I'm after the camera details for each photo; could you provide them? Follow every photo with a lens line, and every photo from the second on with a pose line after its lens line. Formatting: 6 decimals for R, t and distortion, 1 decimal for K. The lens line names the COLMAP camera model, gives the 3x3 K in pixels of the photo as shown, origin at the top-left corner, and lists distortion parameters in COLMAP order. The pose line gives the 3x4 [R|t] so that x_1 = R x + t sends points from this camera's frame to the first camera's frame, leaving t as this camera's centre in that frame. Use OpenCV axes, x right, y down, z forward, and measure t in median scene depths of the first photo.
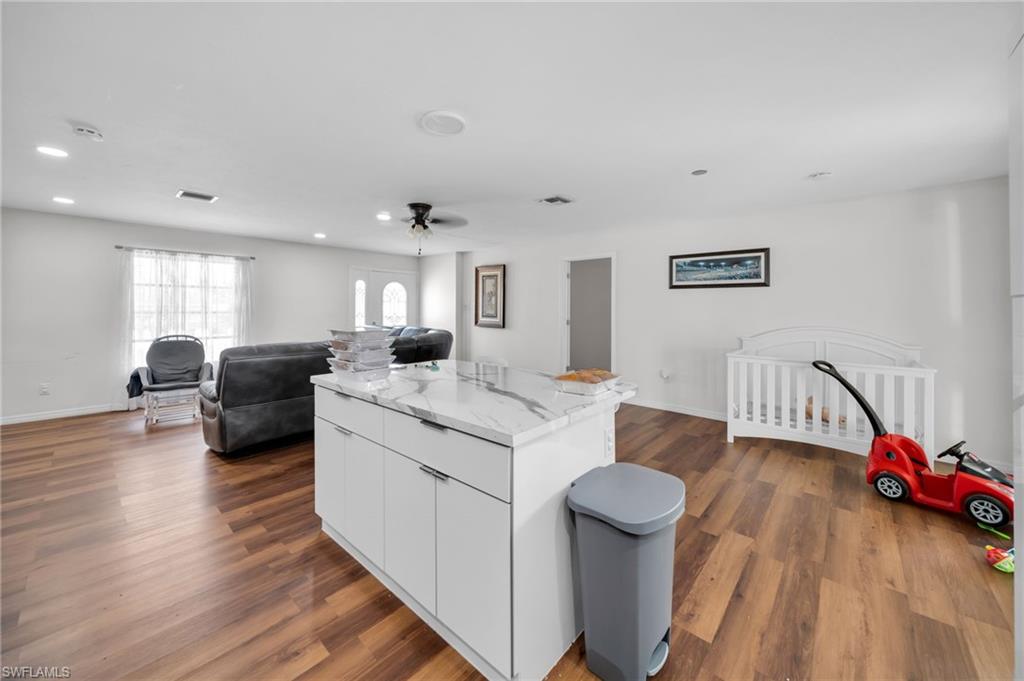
lens RADIAL K [[381.3, 0, 502.2], [0, 381.3, 303.5], [0, 0, 1]] dist [0.000467, -0.000041]
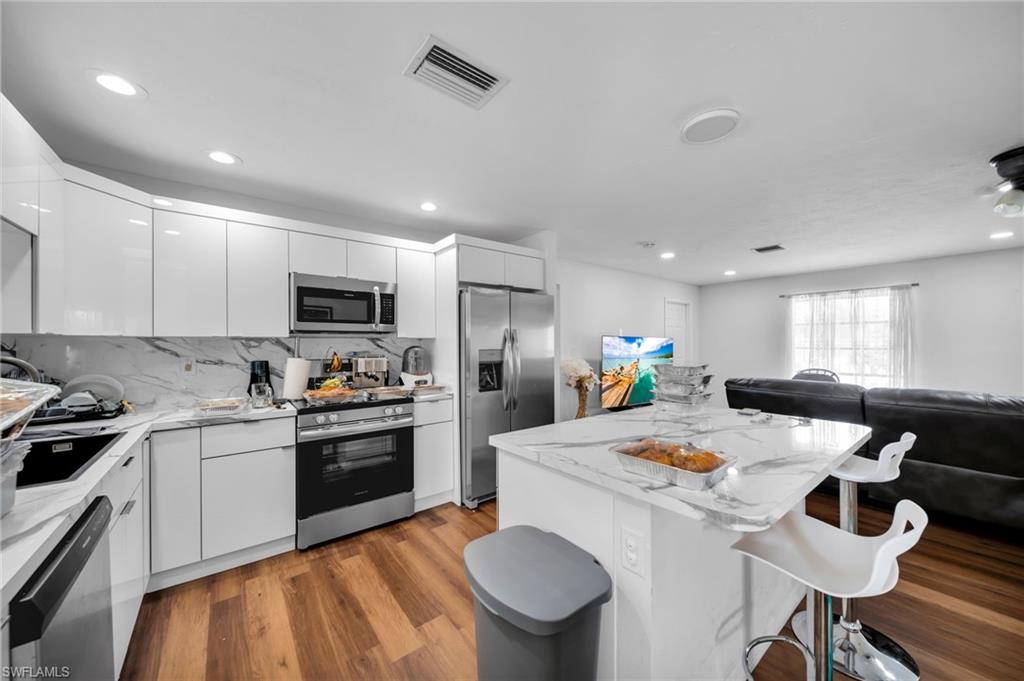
lens RADIAL K [[369.4, 0, 524.2], [0, 369.4, 344.2], [0, 0, 1]] dist [-0.000253, -0.000077]
pose [[-0.146682, 0.000280, -0.989184, 0.323566], [0.012315, 0.999923, -0.001543, 0.002438], [0.989107, -0.012408, -0.146674, 0.321193]]
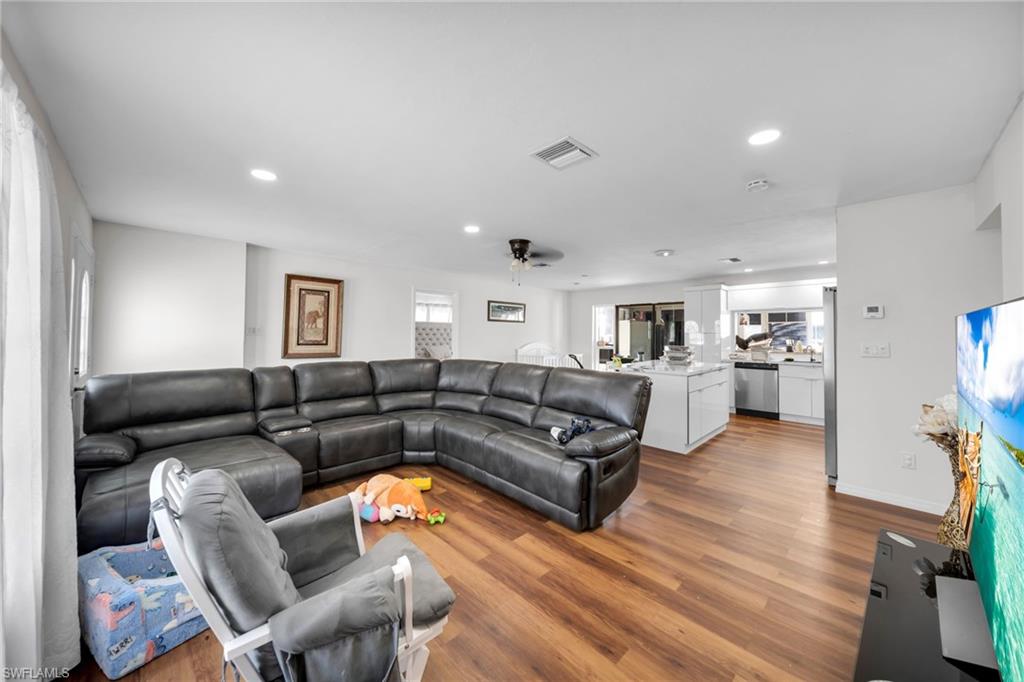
lens RADIAL K [[366.3, 0, 517.2], [0, 366.3, 321.9], [0, 0, 1]] dist [-0.001317, -0.000122]
pose [[0.044470, 0.027695, 0.998627, -1.048617], [-0.018537, 0.999466, -0.026892, 0.002713], [-0.998839, -0.017315, 0.044960, 0.793895]]
